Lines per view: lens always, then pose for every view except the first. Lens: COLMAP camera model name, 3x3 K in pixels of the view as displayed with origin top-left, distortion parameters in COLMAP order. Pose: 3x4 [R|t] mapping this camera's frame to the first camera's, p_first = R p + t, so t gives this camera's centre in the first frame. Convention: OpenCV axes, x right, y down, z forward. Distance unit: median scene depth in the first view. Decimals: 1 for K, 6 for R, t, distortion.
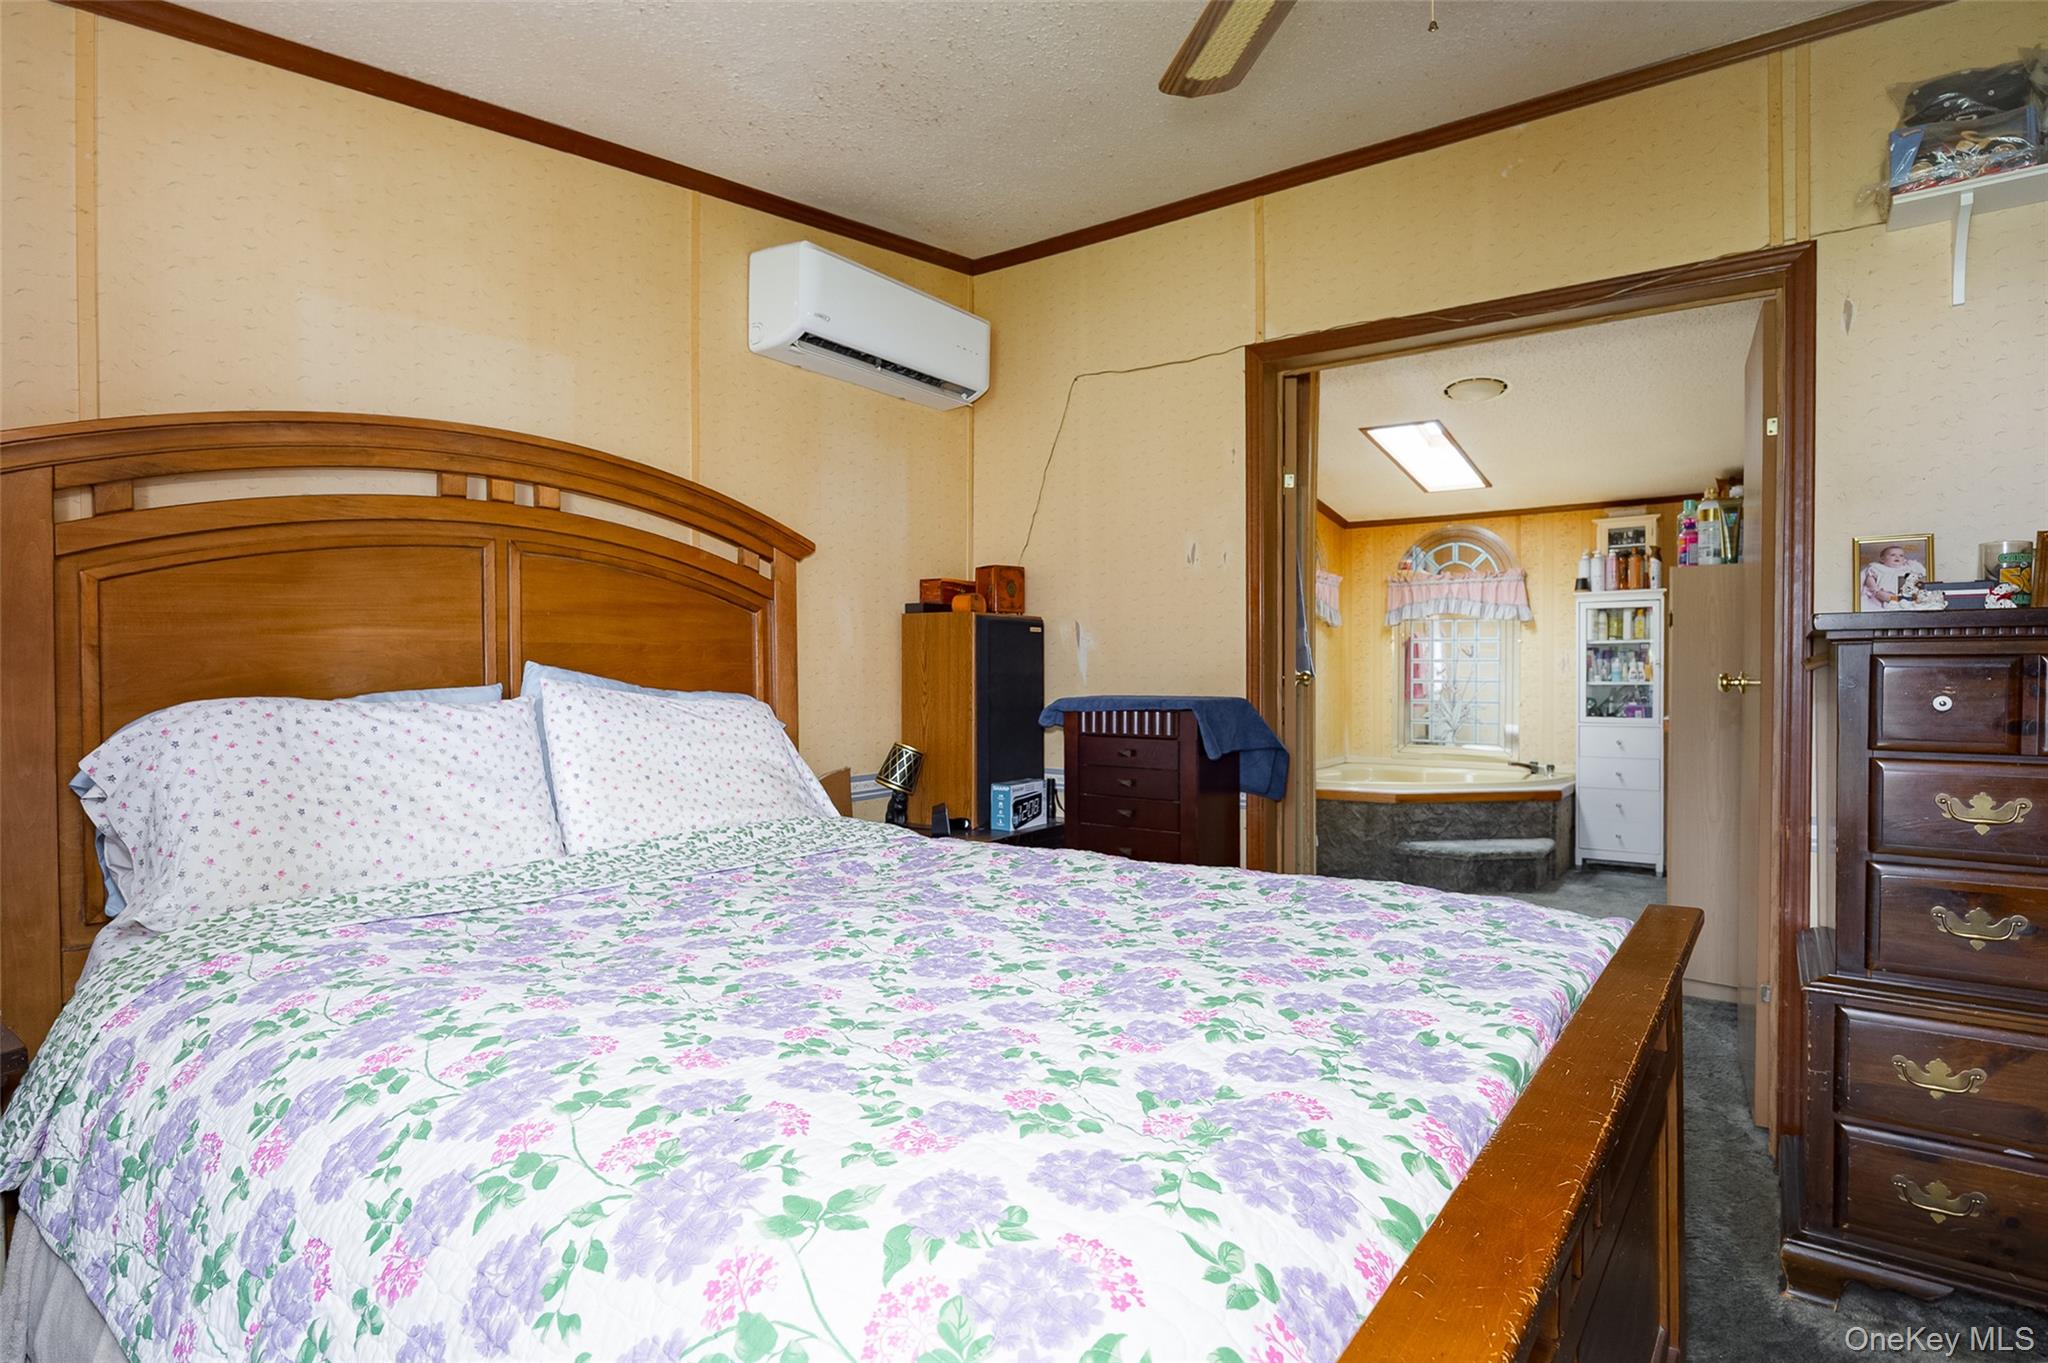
lens RADIAL K [[1063.8, 0, 1024.8], [0, 1063.8, 670.0], [0, 0, 1]] dist [-0.003188, -0.000001]
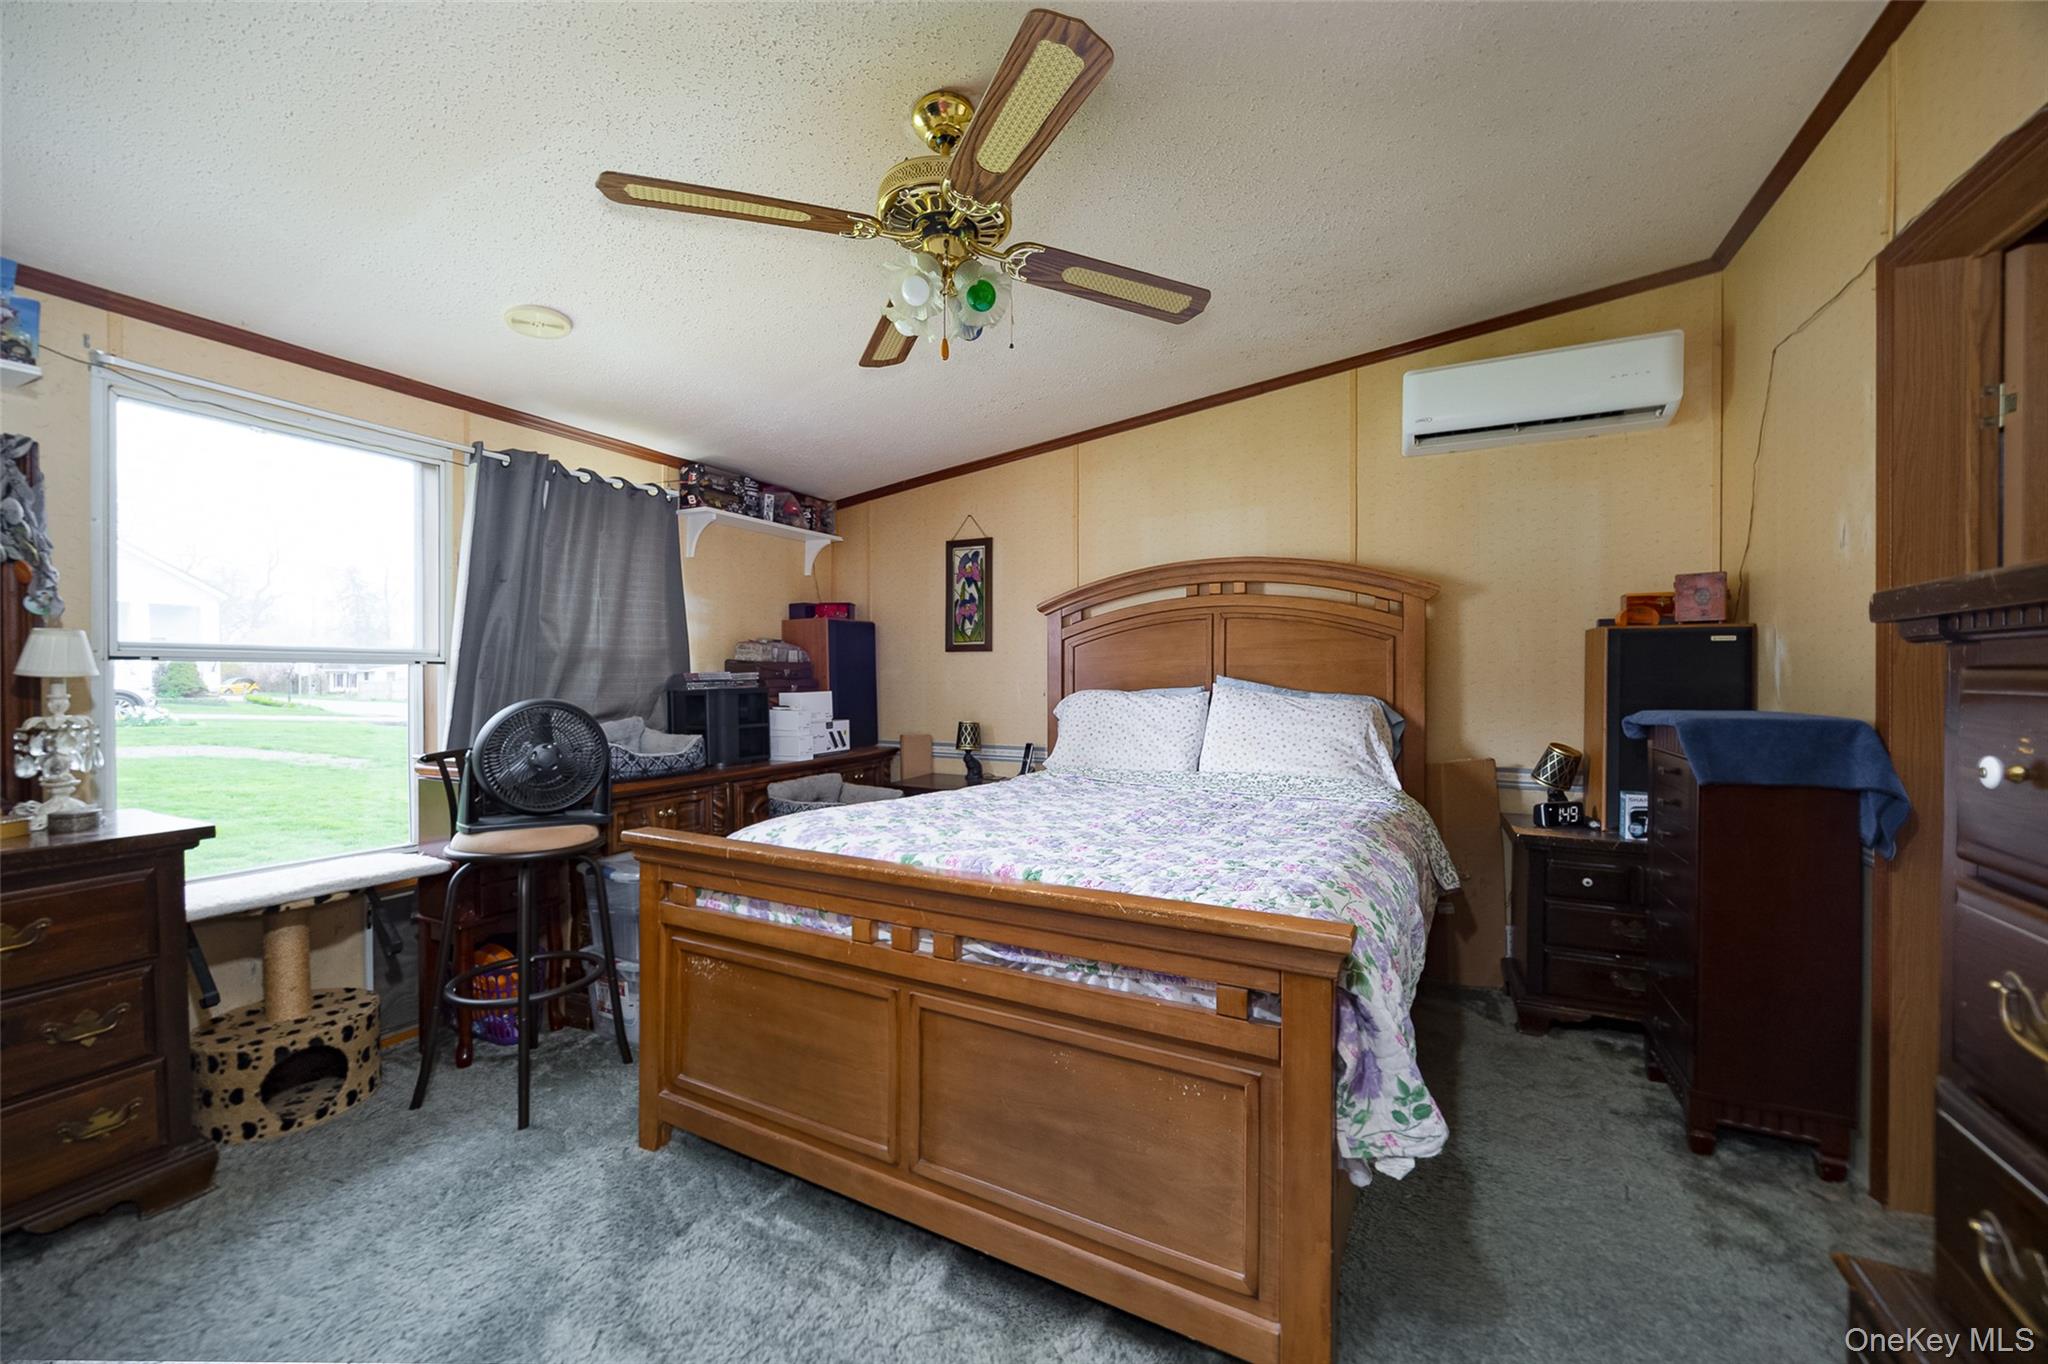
lens RADIAL K [[800.5, 0, 1018.1], [0, 800.5, 680.5], [0, 0, 1]] dist [0.000218, -0.000007]
pose [[0.140032, 0.014907, -0.990035, 0.832338], [0.002277, 0.999879, 0.015377, -0.018946], [0.990144, -0.004408, 0.139981, 0.380474]]
